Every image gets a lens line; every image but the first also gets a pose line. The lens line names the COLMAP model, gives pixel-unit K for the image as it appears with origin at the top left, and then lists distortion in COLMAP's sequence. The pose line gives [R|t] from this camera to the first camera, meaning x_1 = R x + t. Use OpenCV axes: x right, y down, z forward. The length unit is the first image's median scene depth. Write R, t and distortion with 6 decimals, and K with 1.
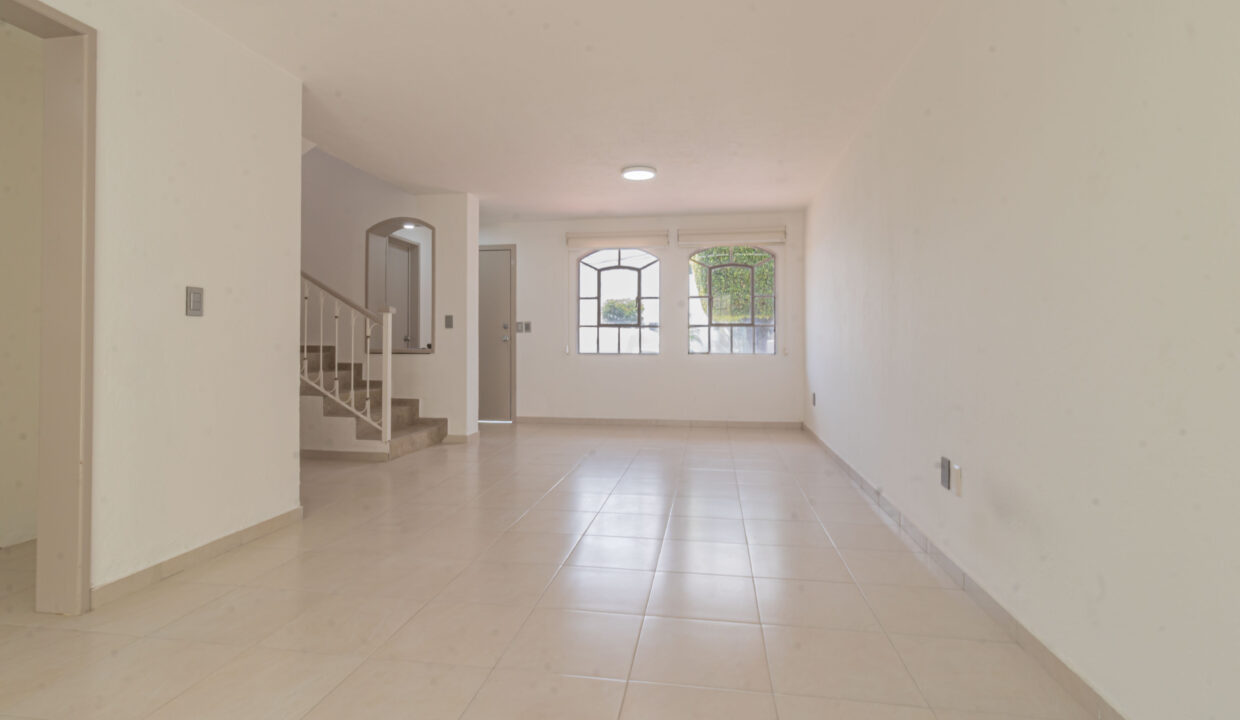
lens RADIAL K [[588.5, 0, 617.3], [0, 588.5, 347.3], [0, 0, 1]] dist [0.001647, -0.000876]
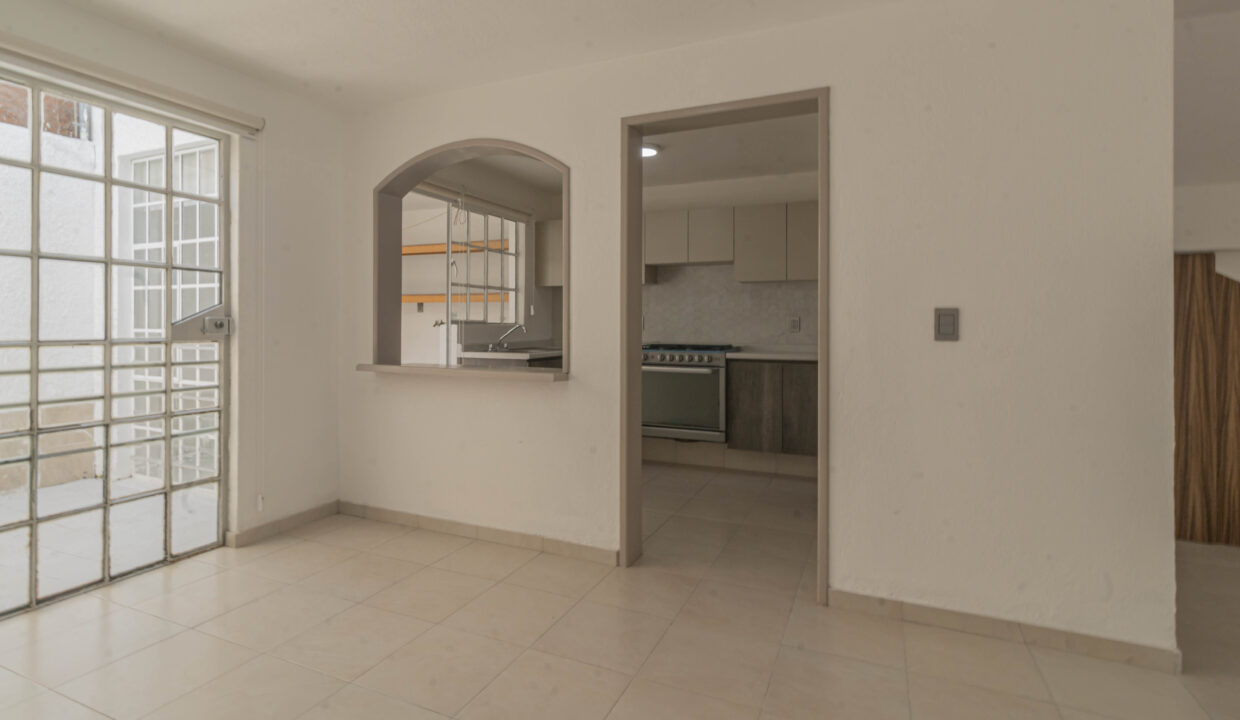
lens RADIAL K [[588.5, 0, 611.4], [0, 588.5, 325.9], [0, 0, 1]] dist [0.001647, -0.000876]
pose [[-0.263105, 0.005065, -0.964754, 0.096405], [-0.012744, 0.999881, 0.008725, -0.029615], [0.964683, 0.014590, -0.263009, 0.289320]]
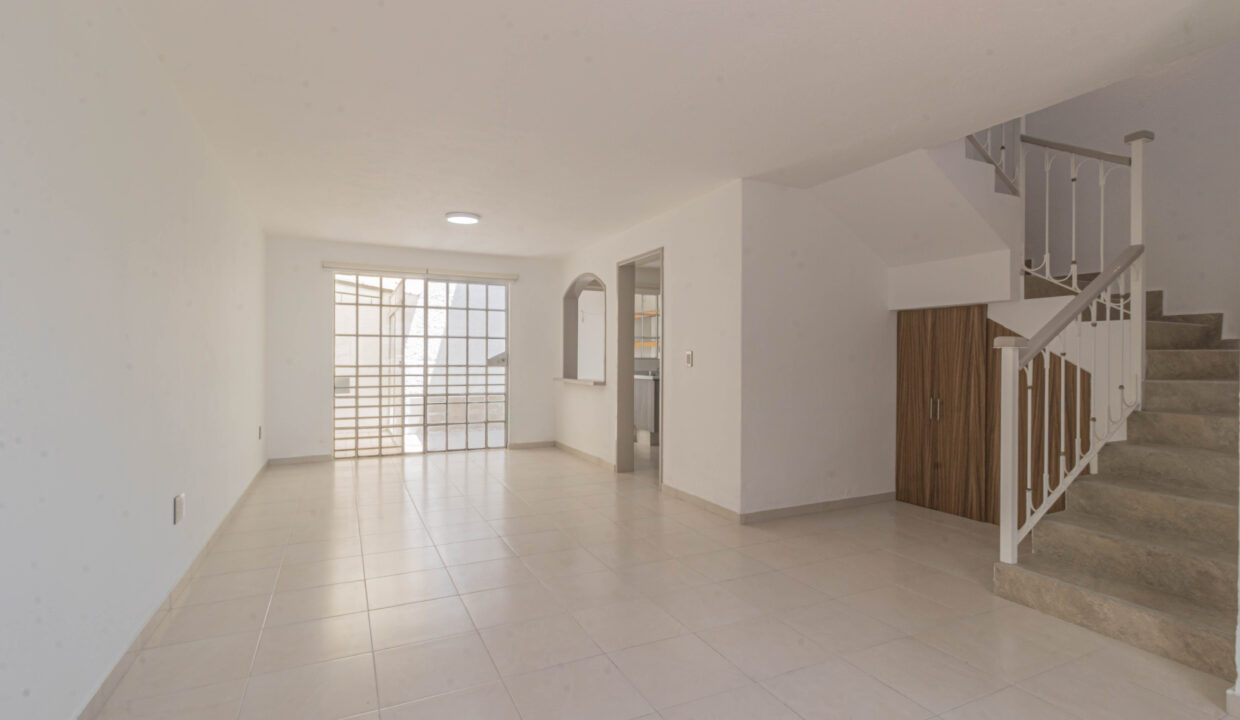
lens RADIAL K [[588.5, 0, 611.7], [0, 588.5, 361.2], [0, 0, 1]] dist [0.001647, -0.000876]
pose [[-0.833818, 0.000951, -0.552038, 0.184076], [-0.006315, 0.999917, 0.011262, -0.033607], [0.552003, 0.012877, -0.833743, 0.879712]]
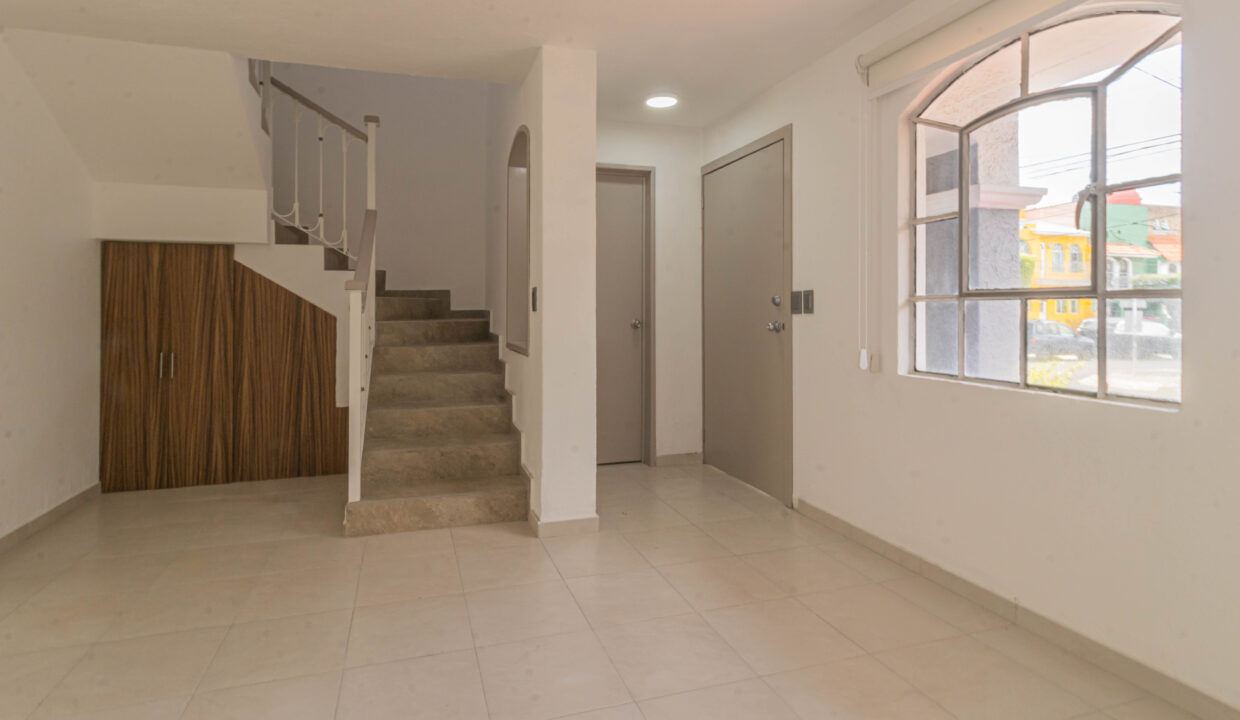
lens RADIAL K [[588.5, 0, 611.8], [0, 588.5, 310.2], [0, 0, 1]] dist [0.001647, -0.000876]
pose [[0.436145, 0.000539, -0.899876, 0.185718], [-0.004002, 0.999991, -0.001341, -0.027061], [0.899868, 0.004186, 0.436143, 0.677566]]
